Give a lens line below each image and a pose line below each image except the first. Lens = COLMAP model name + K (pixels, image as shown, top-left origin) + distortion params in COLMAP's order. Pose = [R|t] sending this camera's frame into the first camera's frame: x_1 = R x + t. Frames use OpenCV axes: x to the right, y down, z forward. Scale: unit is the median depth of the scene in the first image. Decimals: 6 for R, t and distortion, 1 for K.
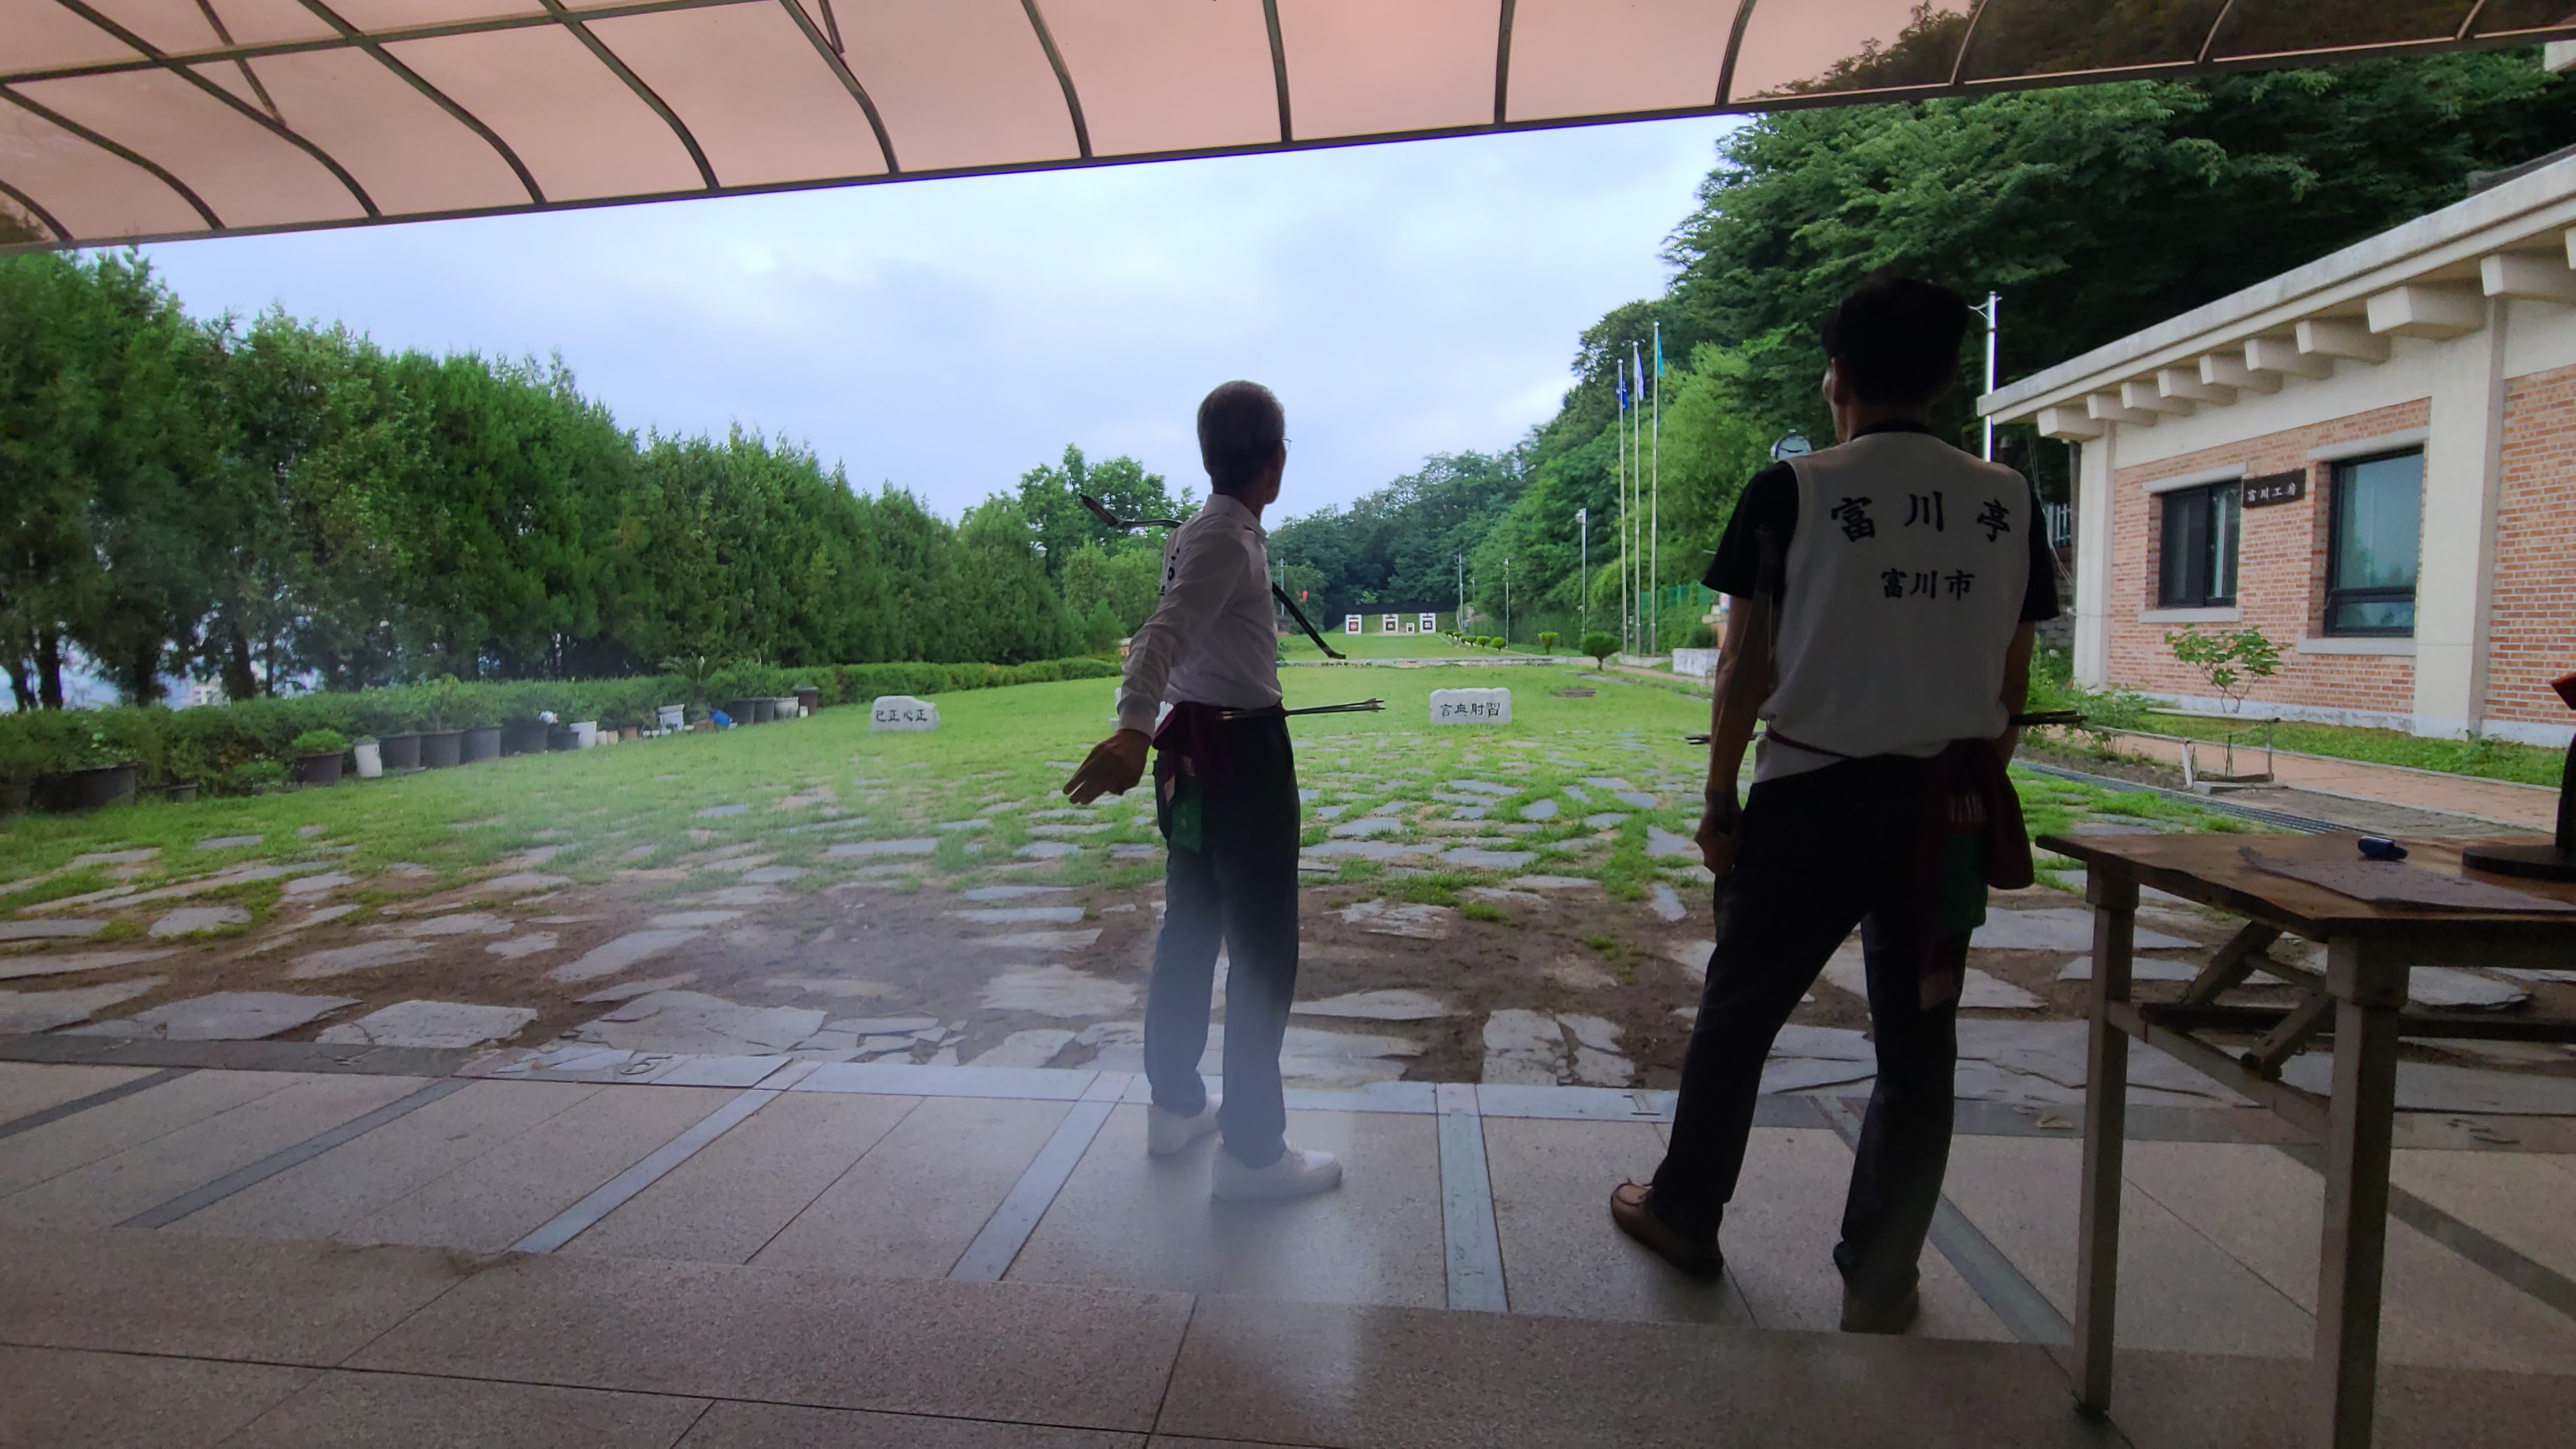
lens RADIAL K [[1050.7, 0, 1276.8], [0, 1050.7, 729.2], [0, 0, 1]] dist [0.002593, -0.000156]
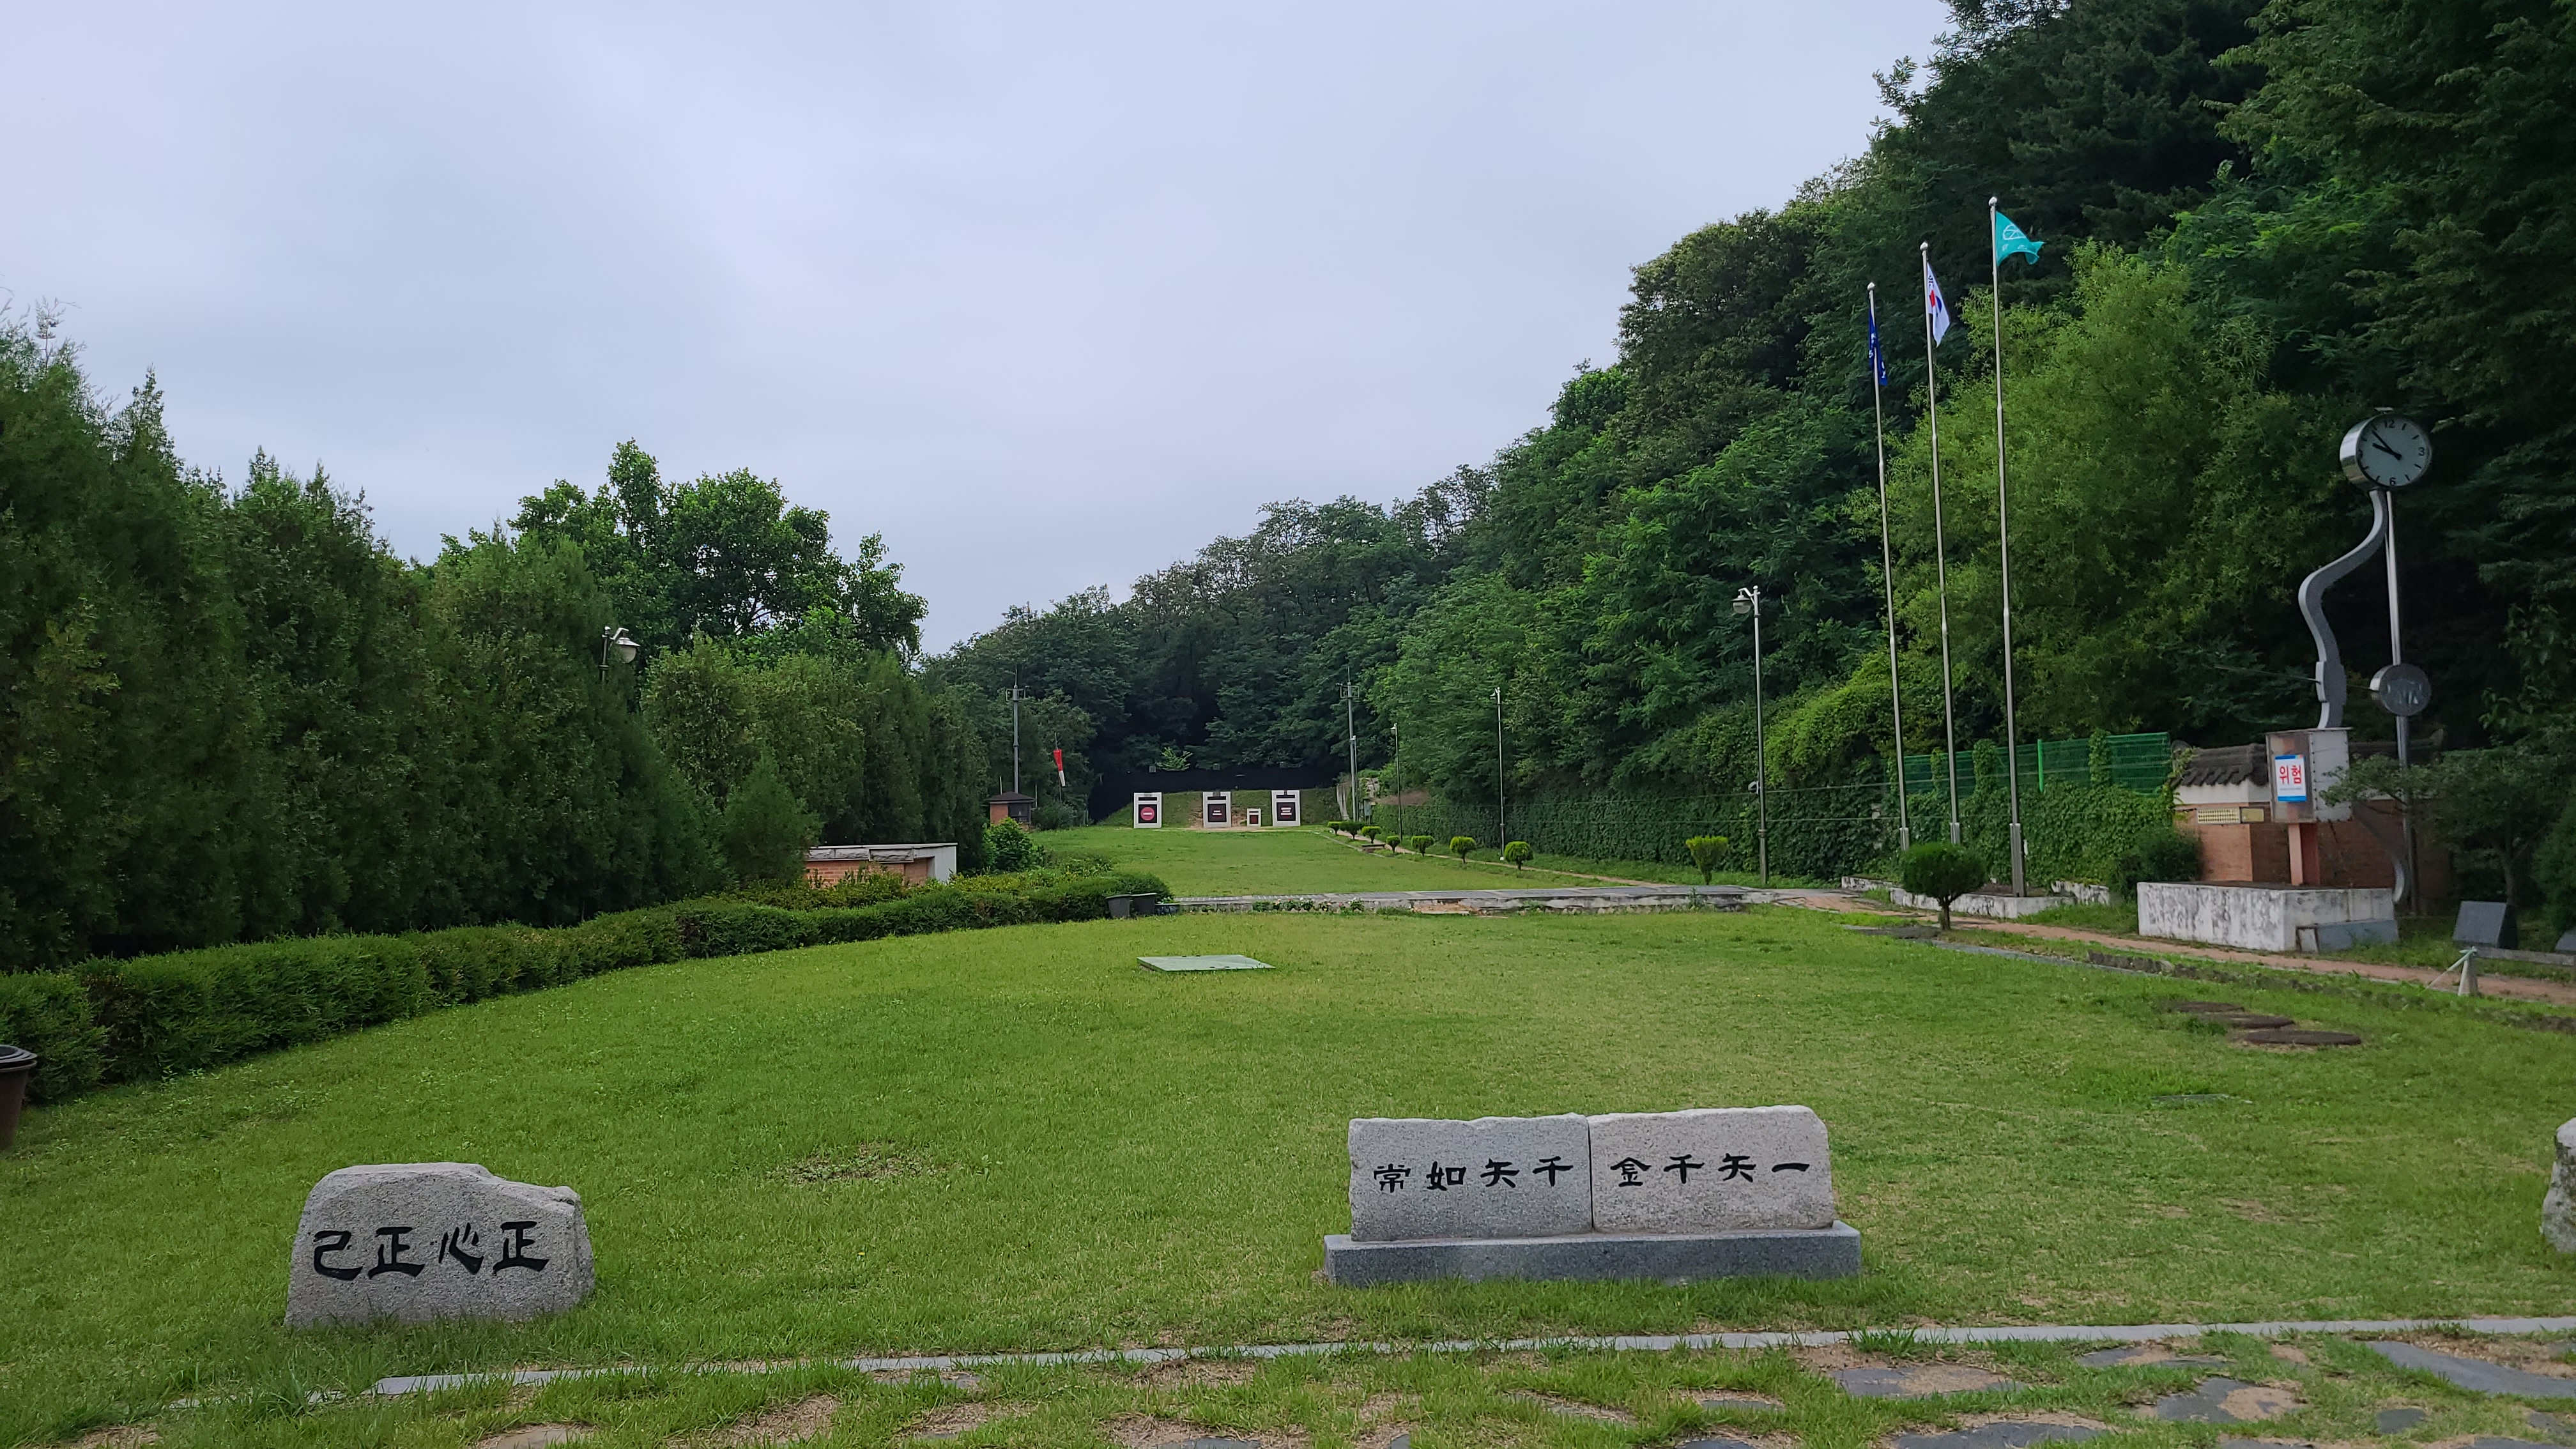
lens RADIAL K [[1905.4, 0, 1272.0], [0, 1905.4, 725.2], [0, 0, 1]] dist [0.049319, -0.016369]
pose [[0.986225, 0.009762, 0.165124, -0.104492], [0.013720, 0.989989, -0.140473, -0.028662], [-0.164842, 0.140804, 0.976218, 0.224550]]
